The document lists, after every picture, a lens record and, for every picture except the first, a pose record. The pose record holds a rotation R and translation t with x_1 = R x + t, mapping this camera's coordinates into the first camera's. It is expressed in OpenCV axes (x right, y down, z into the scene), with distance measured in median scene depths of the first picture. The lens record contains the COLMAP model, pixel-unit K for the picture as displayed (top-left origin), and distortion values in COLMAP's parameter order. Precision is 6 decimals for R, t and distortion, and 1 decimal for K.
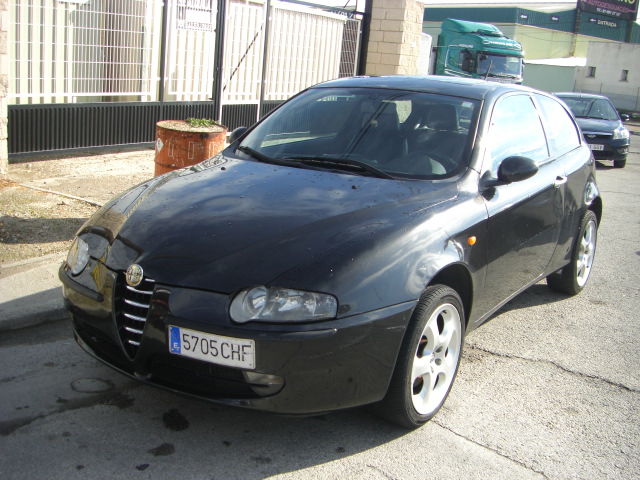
lens RADIAL K [[722.3, 0, 324.4], [0, 722.3, 242.3], [0, 0, 1]] dist [-0.140453, 0.000000]
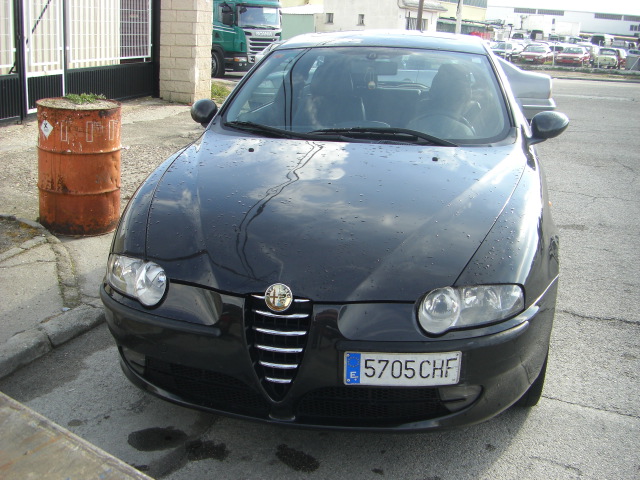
lens RADIAL K [[722.3, 0, 318.1], [0, 722.3, 247.1], [0, 0, 1]] dist [-0.140453, 0.000000]
pose [[0.938579, -0.136446, 0.316942, -0.466606], [0.115159, 0.989700, 0.085045, -0.070775], [-0.325282, -0.043322, 0.944624, 0.239448]]
